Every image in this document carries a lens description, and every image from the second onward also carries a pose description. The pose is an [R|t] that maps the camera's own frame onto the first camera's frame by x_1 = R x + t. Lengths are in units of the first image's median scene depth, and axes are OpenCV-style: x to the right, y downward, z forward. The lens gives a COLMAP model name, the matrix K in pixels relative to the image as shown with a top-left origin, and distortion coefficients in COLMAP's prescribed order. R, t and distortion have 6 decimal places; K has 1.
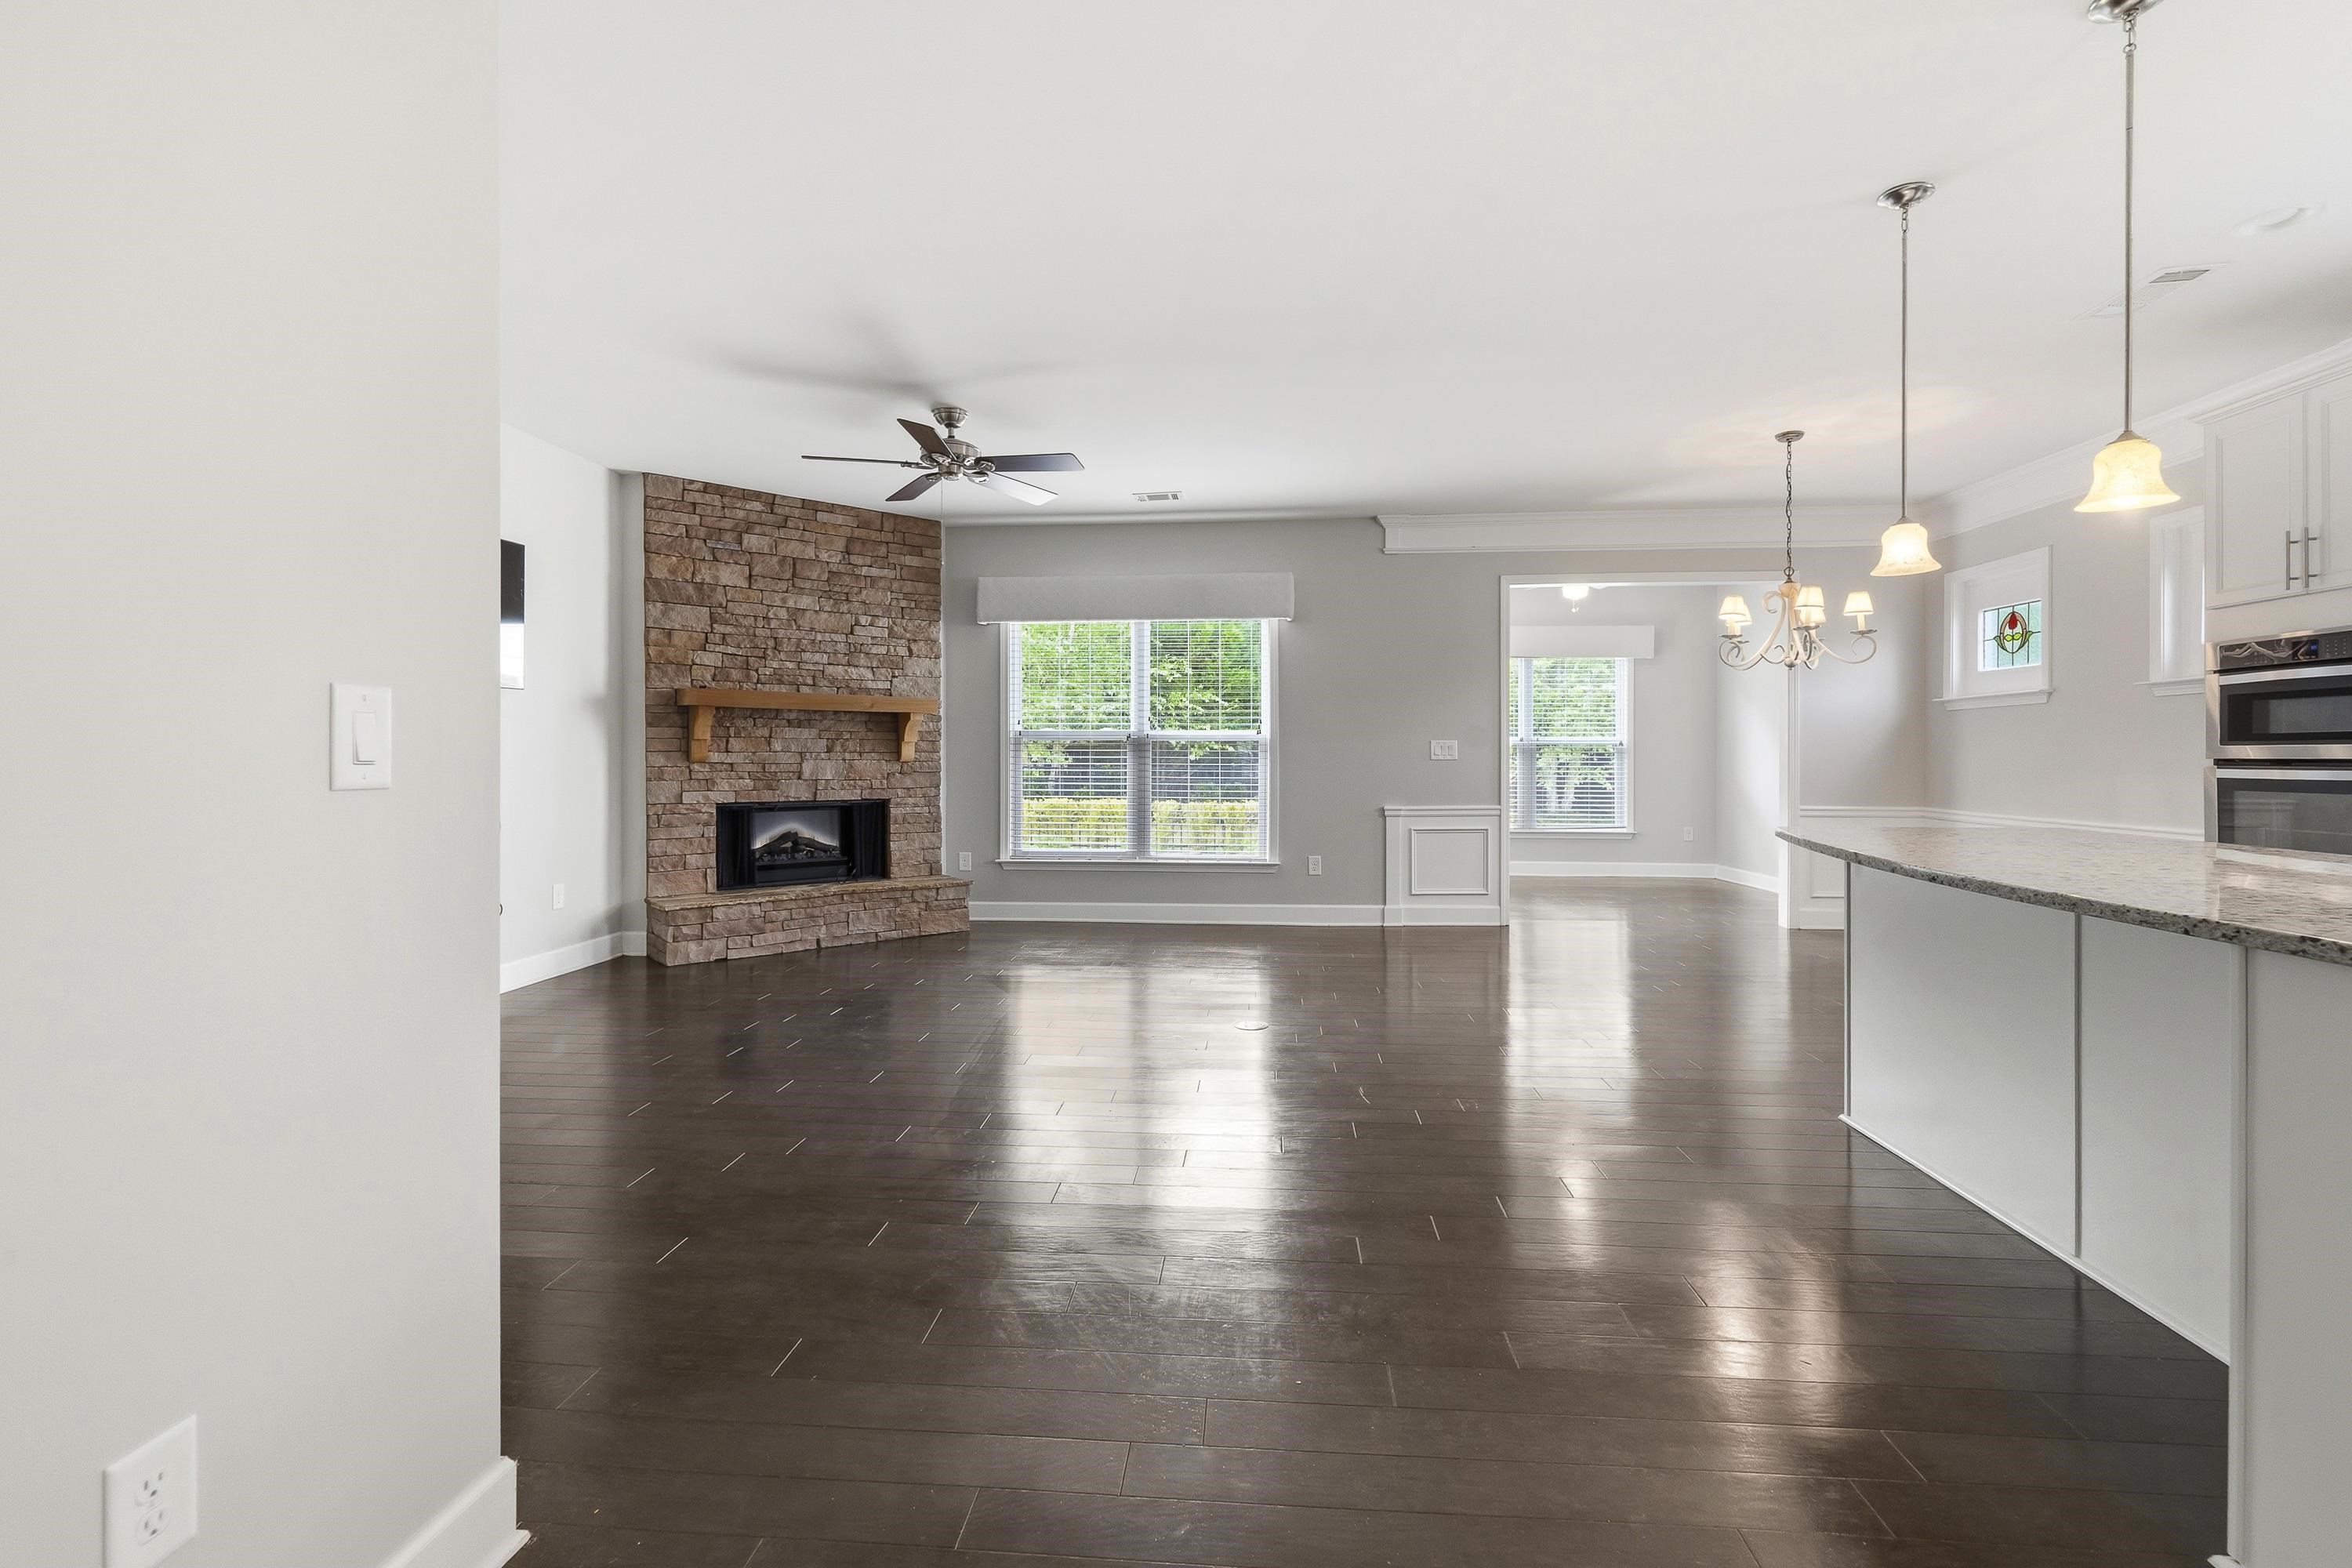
lens RADIAL K [[1018.1, 0, 1167.5], [0, 1018.1, 762.7], [0, 0, 1]] dist [-0.003563, -0.001870]
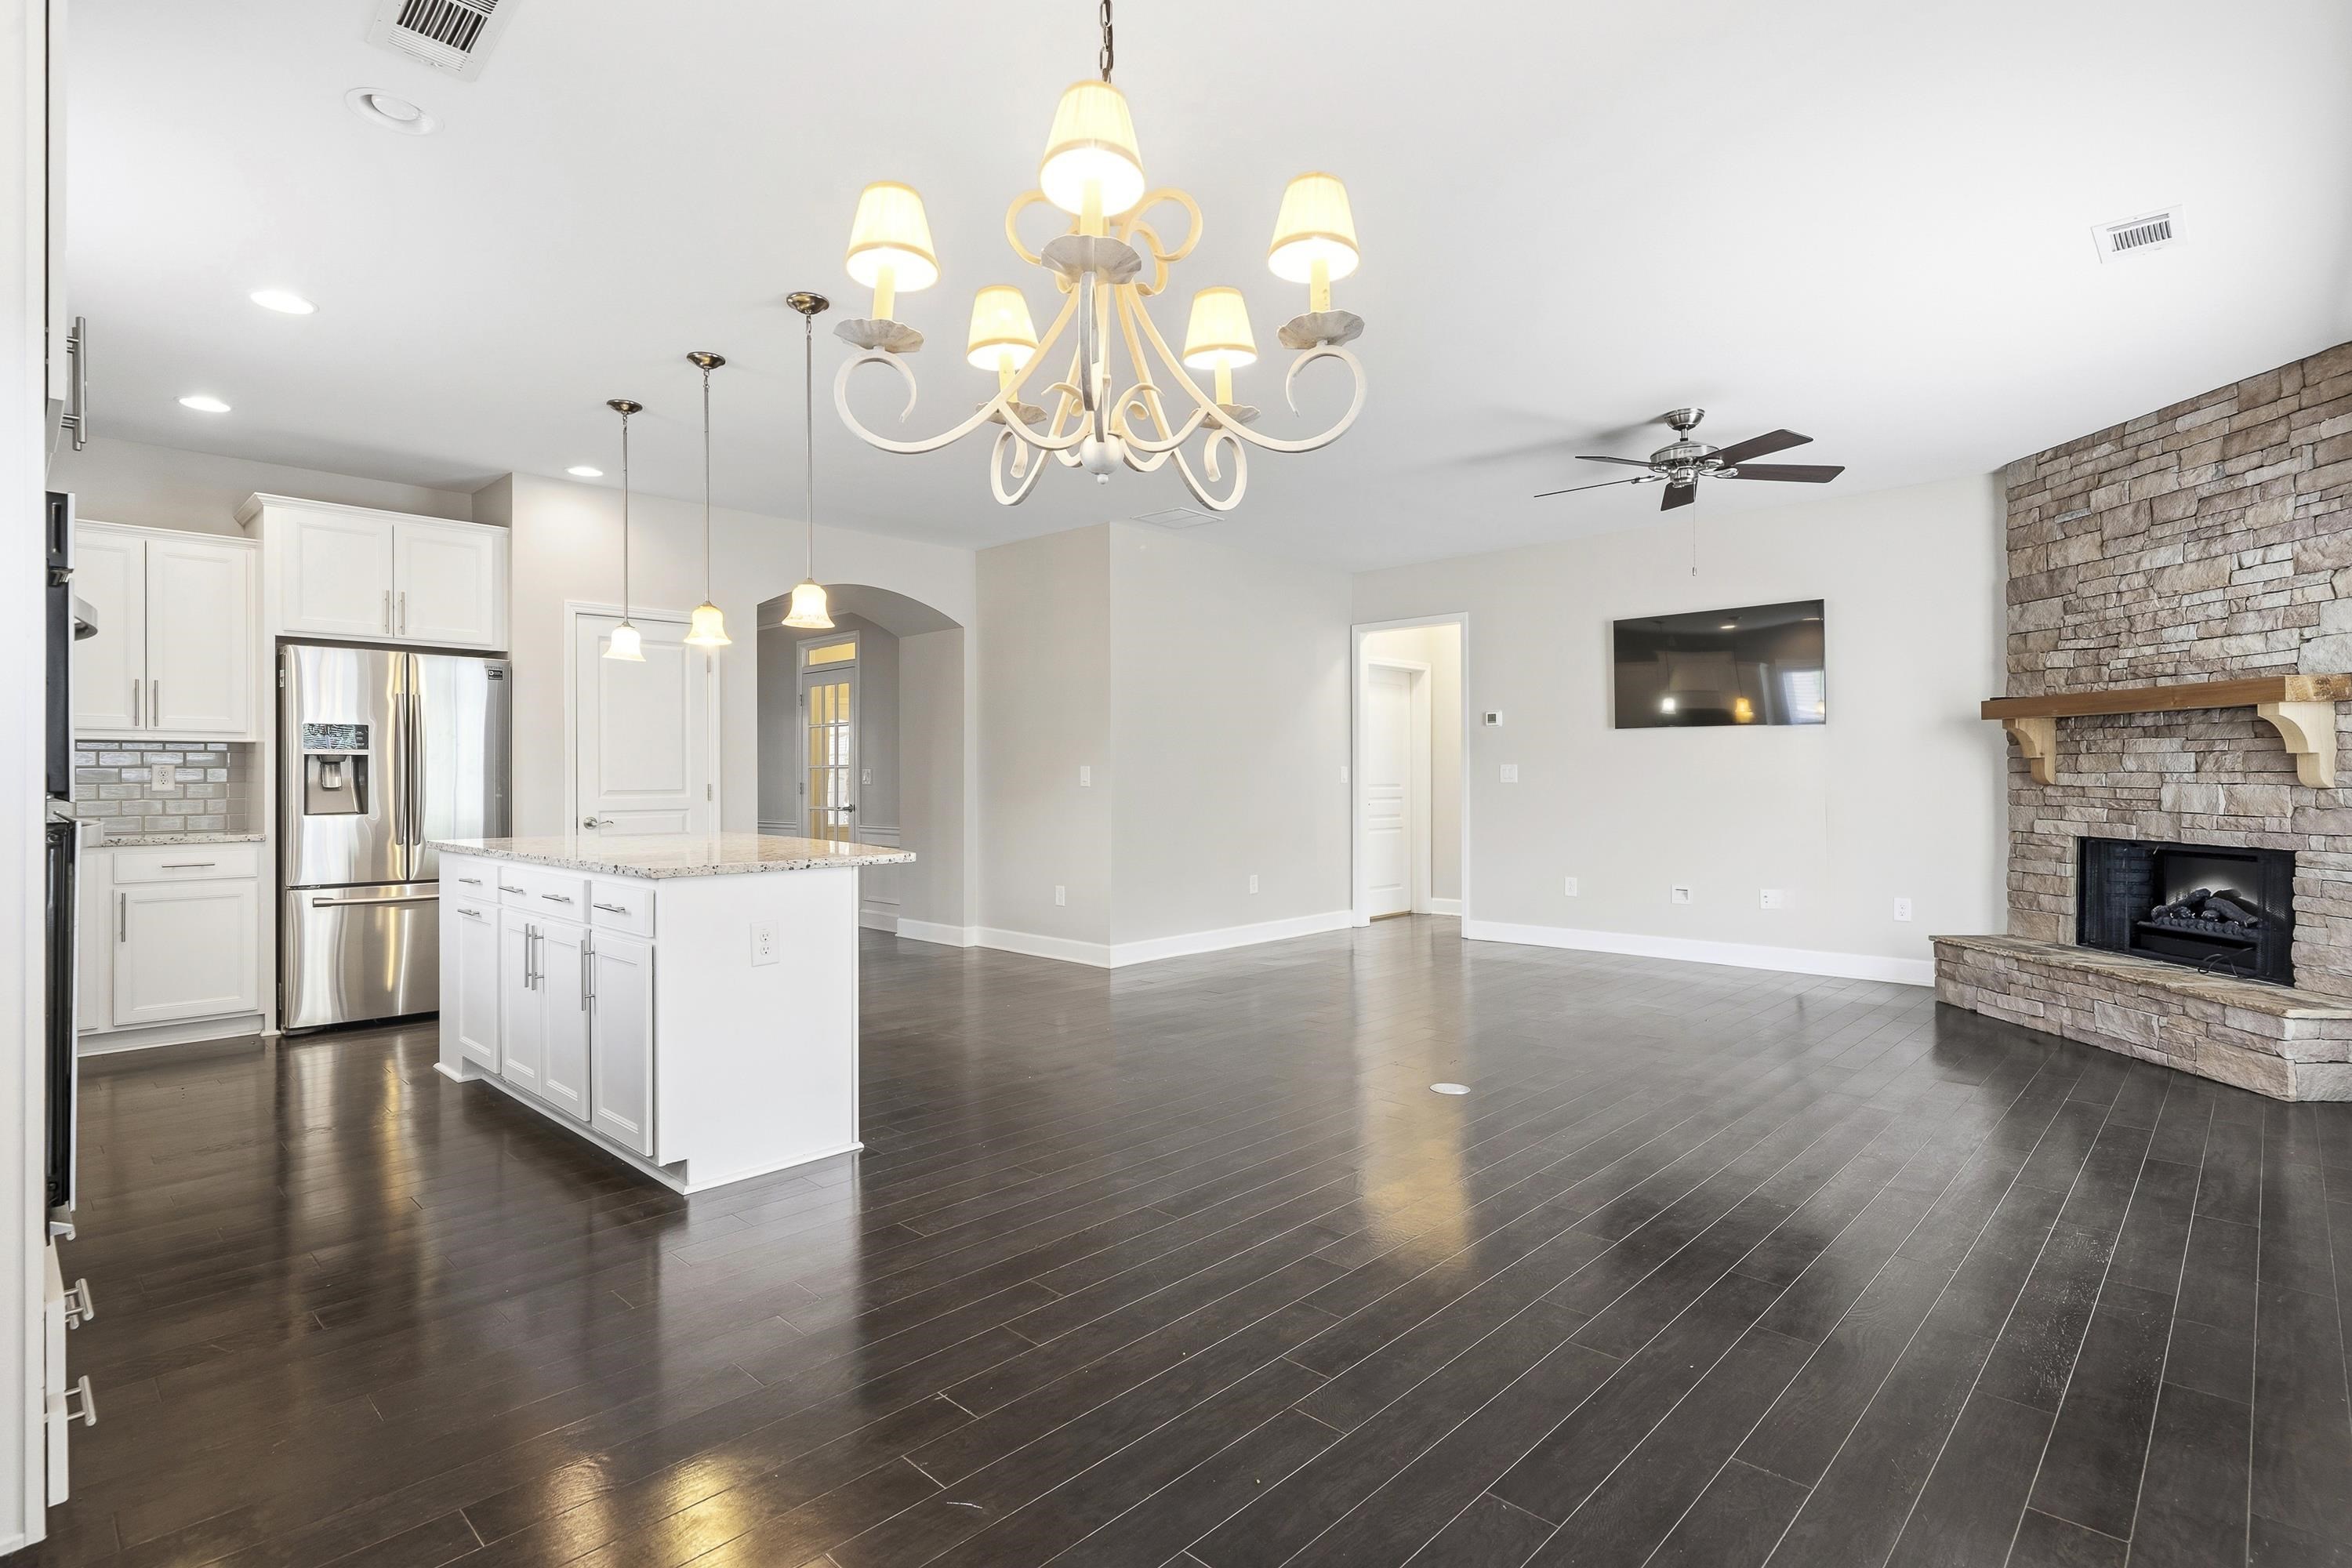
lens RADIAL K [[1158.7, 0, 1189.2], [0, 1158.7, 774.1], [0, 0, 1]] dist [0.003511, 0.003043]
pose [[-0.608098, 0.001413, -0.793861, 0.705643], [-0.000958, 0.999996, 0.002514, -0.010783], [0.793861, 0.002289, -0.608094, 0.989245]]
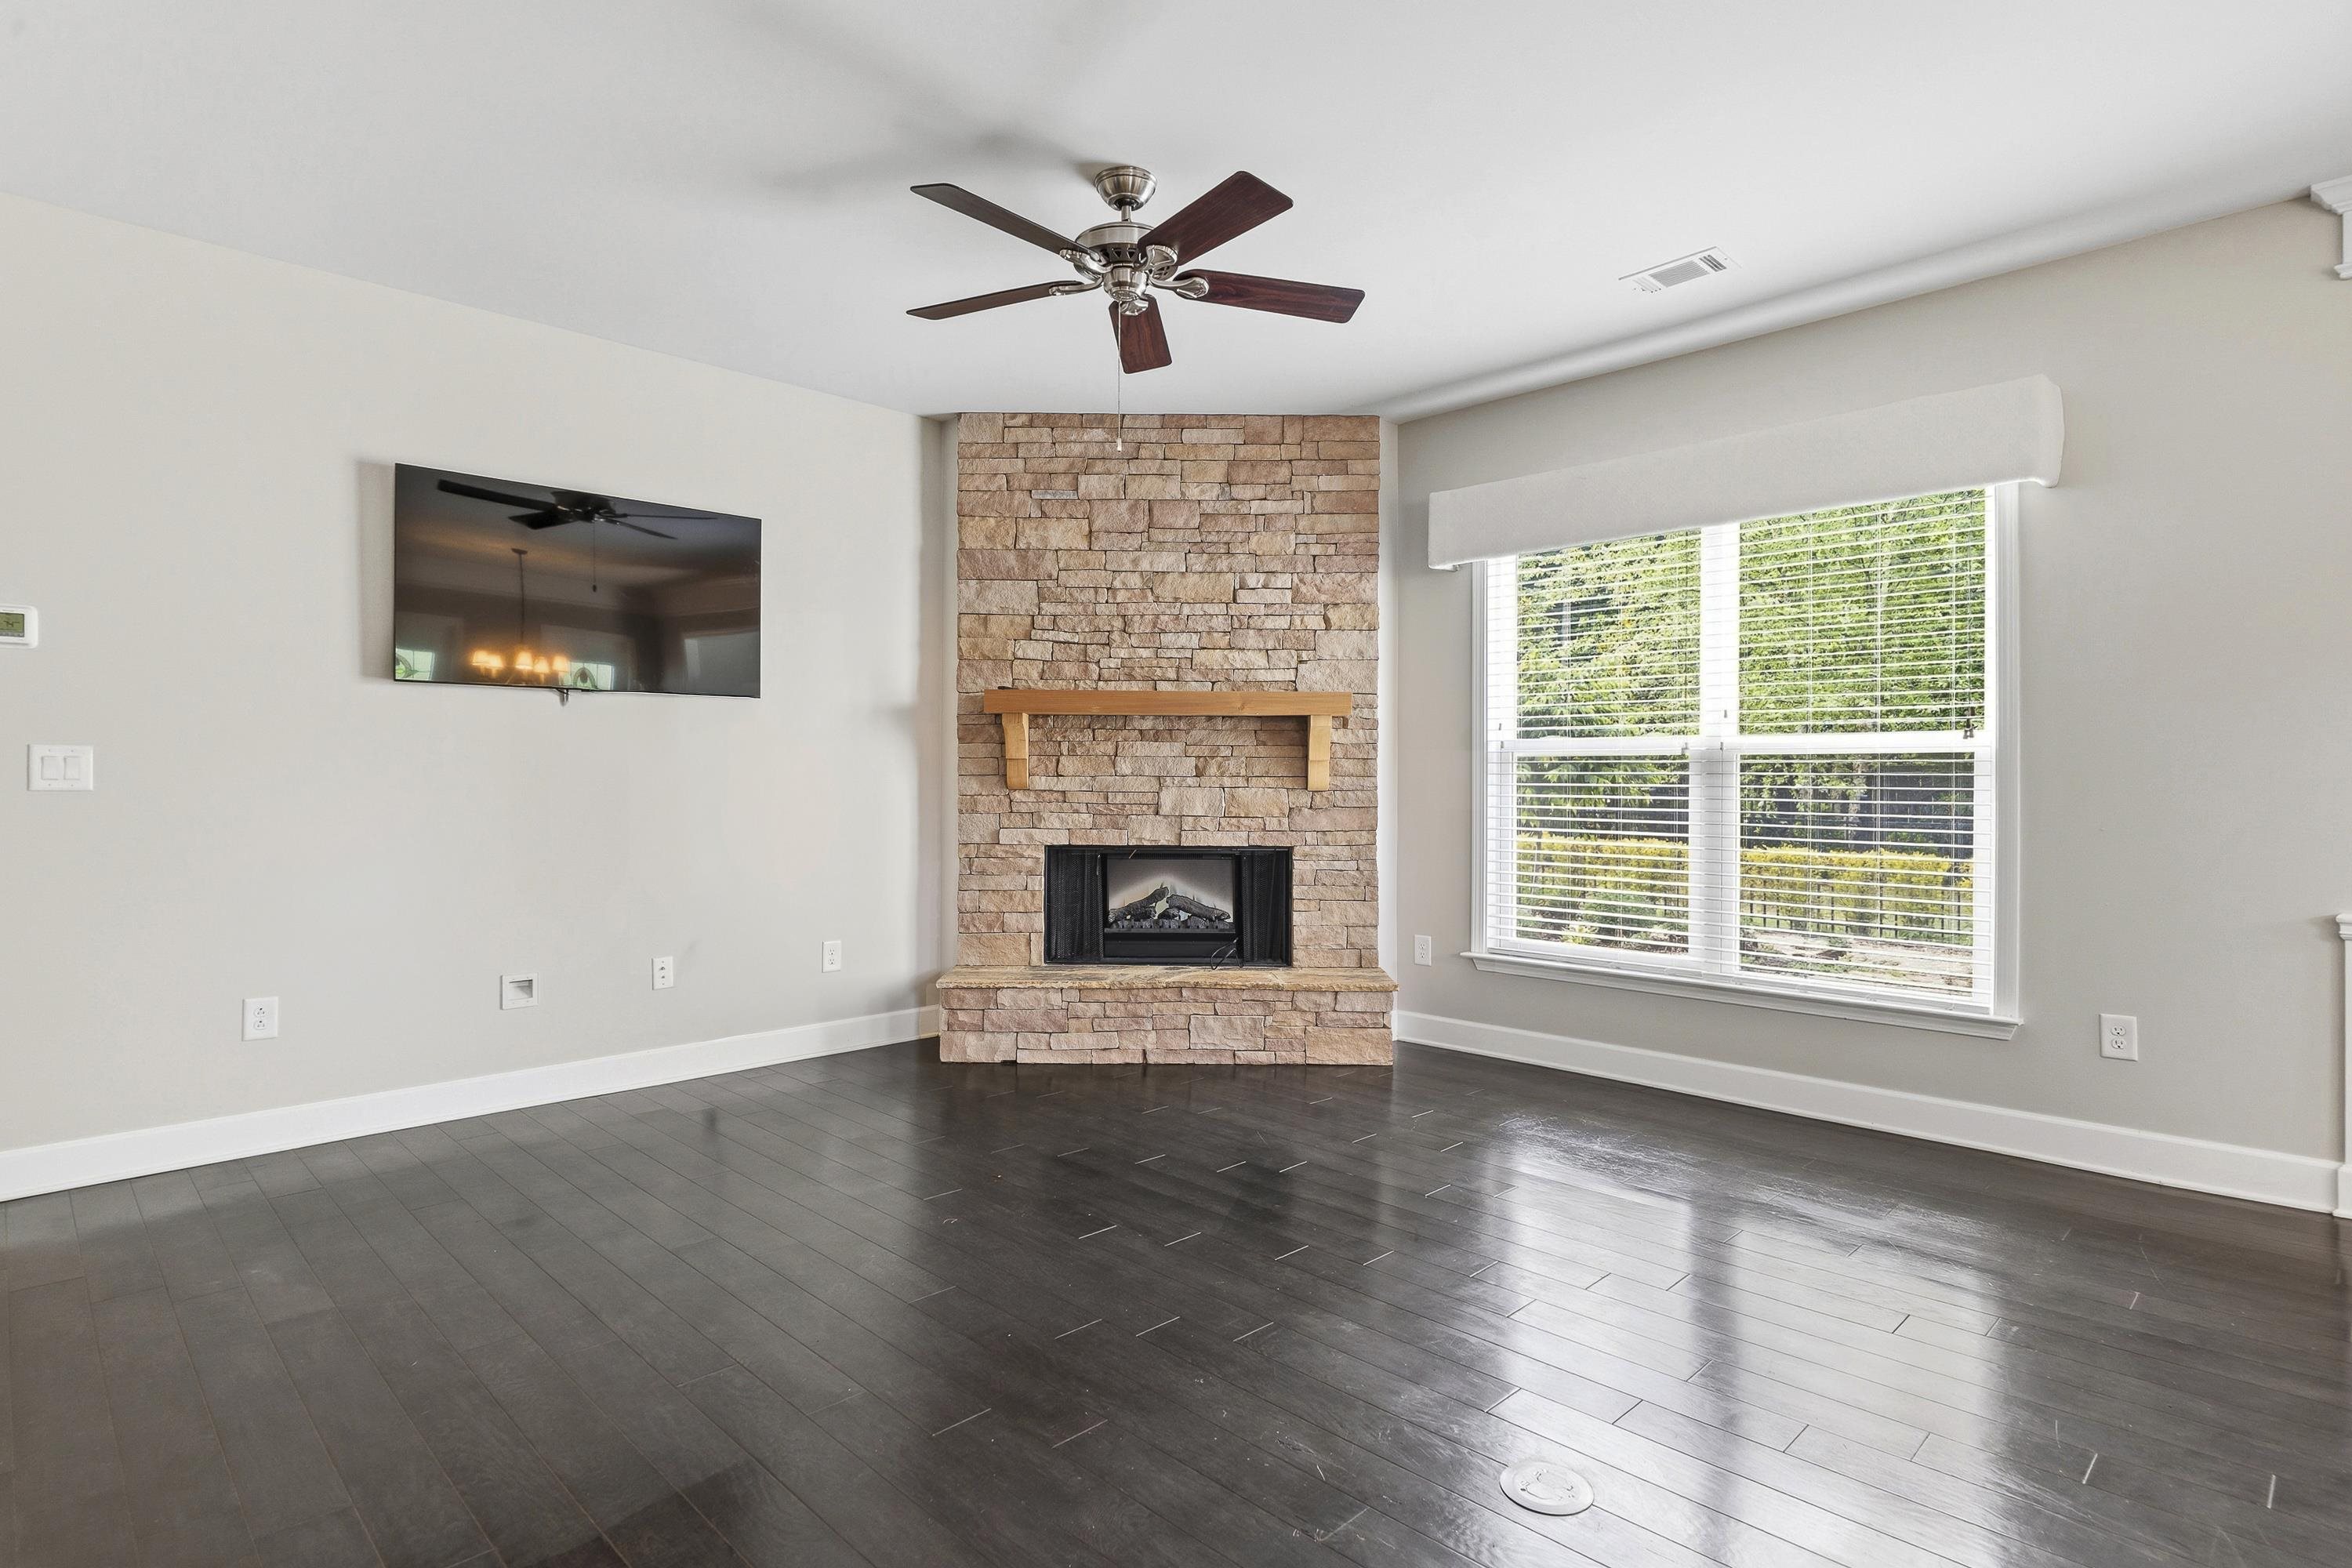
lens RADIAL K [[1229.4, 0, 1161.6], [0, 1229.4, 774.4], [0, 0, 1]] dist [0.013124, -0.002367]
pose [[0.764001, -0.000450, -0.645215, 0.193826], [-0.007776, 0.999921, -0.009904, -0.003281], [0.645168, 0.012583, 0.763937, 0.367060]]
